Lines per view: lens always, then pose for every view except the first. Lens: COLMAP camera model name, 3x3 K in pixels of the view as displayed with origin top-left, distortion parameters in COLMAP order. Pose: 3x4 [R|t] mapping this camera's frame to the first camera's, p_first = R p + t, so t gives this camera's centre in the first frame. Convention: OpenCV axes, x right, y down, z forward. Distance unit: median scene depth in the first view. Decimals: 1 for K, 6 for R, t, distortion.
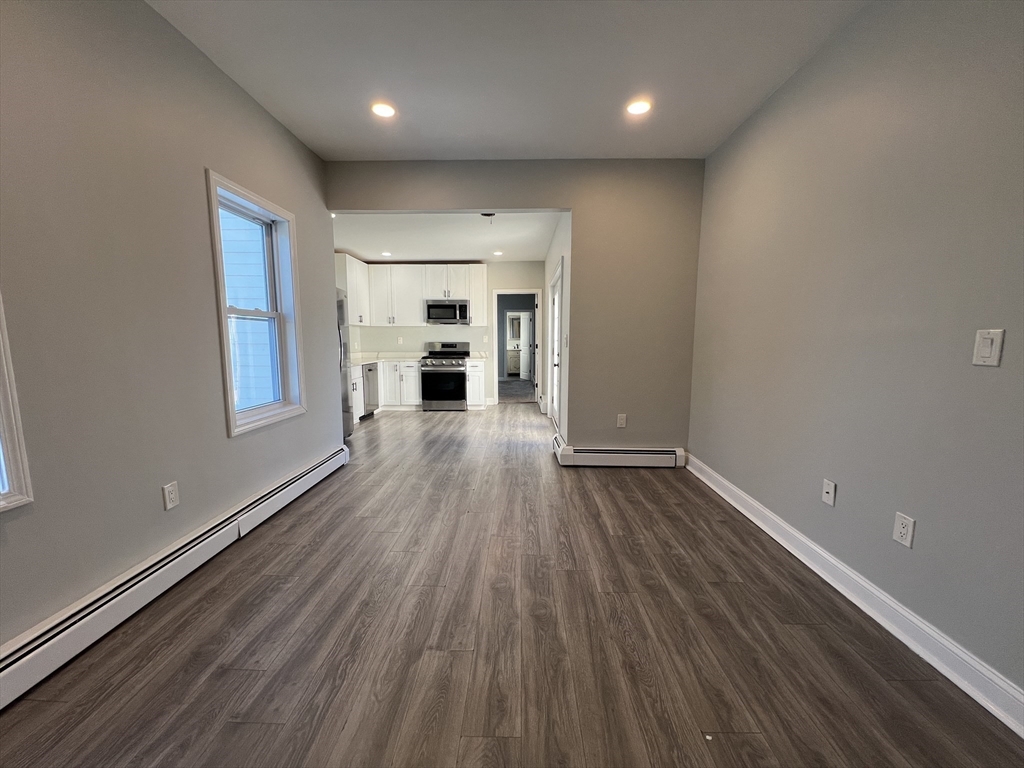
lens RADIAL K [[410.2, 0, 510.5], [0, 410.2, 387.4], [0, 0, 1]] dist [-0.000850, -0.000026]
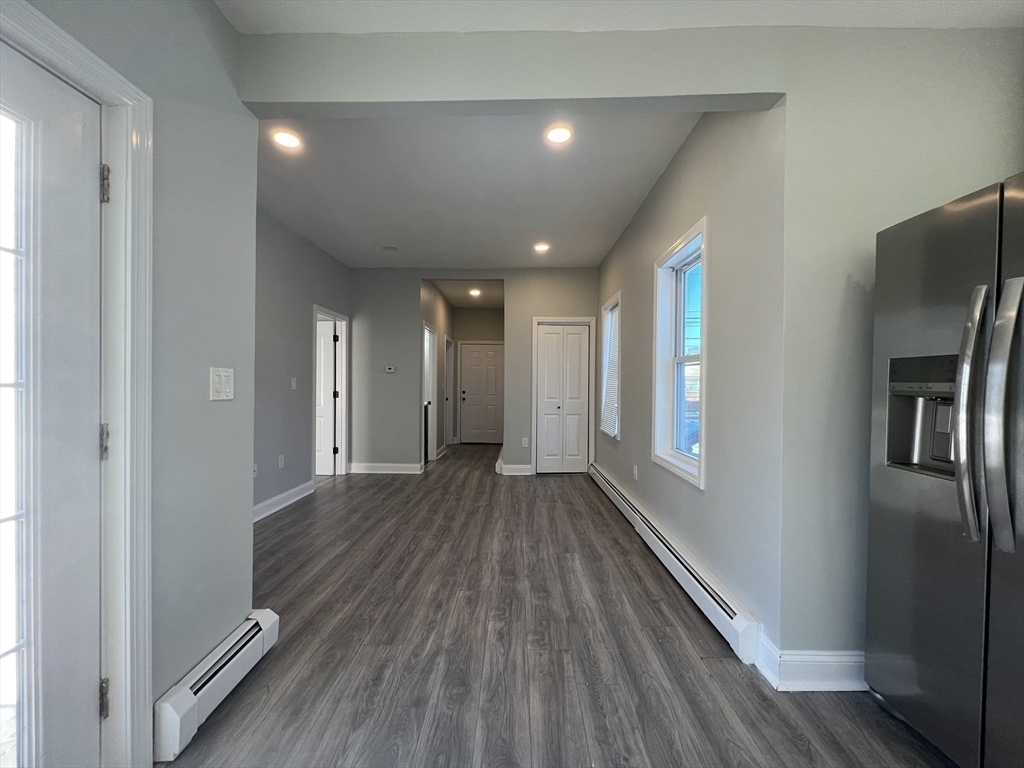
lens RADIAL K [[410.2, 0, 510.9], [0, 410.2, 387.6], [0, 0, 1]] dist [-0.000850, -0.000026]
pose [[-0.999927, -0.009609, -0.007360, -0.212508], [-0.010463, 0.991920, 0.126437, -0.246508], [0.006086, 0.126504, -0.991947, 2.099690]]
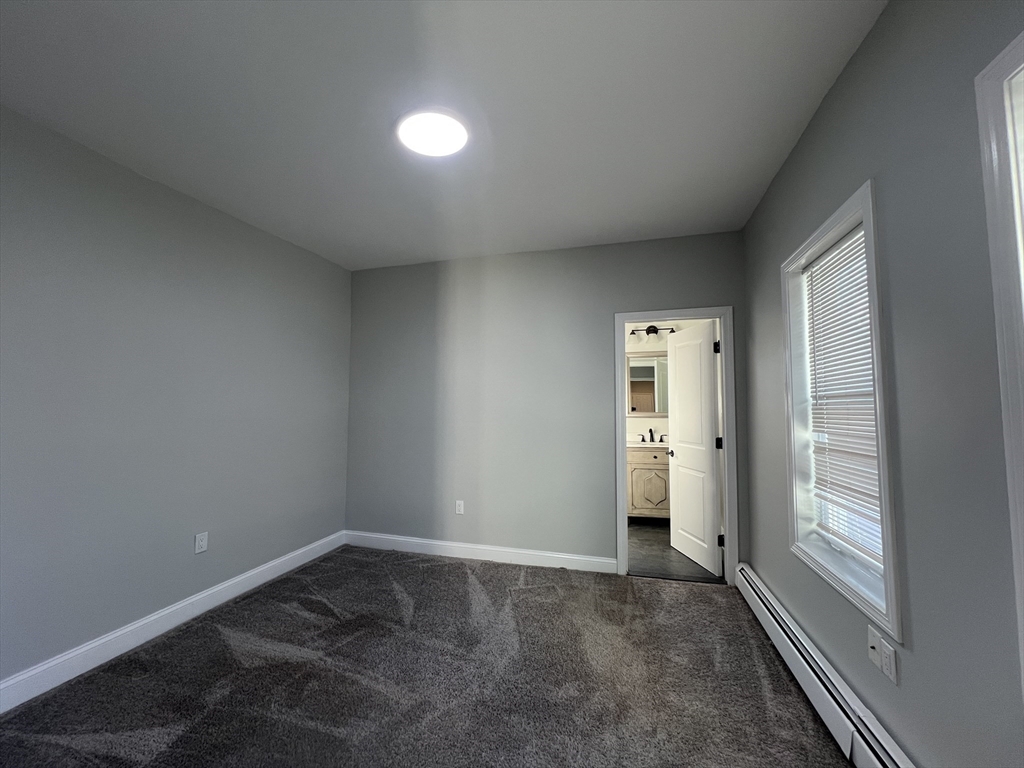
lens RADIAL K [[406.3, 0, 509.7], [0, 406.3, 382.8], [0, 0, 1]] dist [0.001218, 0.000231]
pose [[0.968011, -0.020590, -0.250060, -0.069513], [-0.026218, 0.982871, -0.182421, -0.374025], [0.249533, 0.183141, 0.950890, 3.003022]]
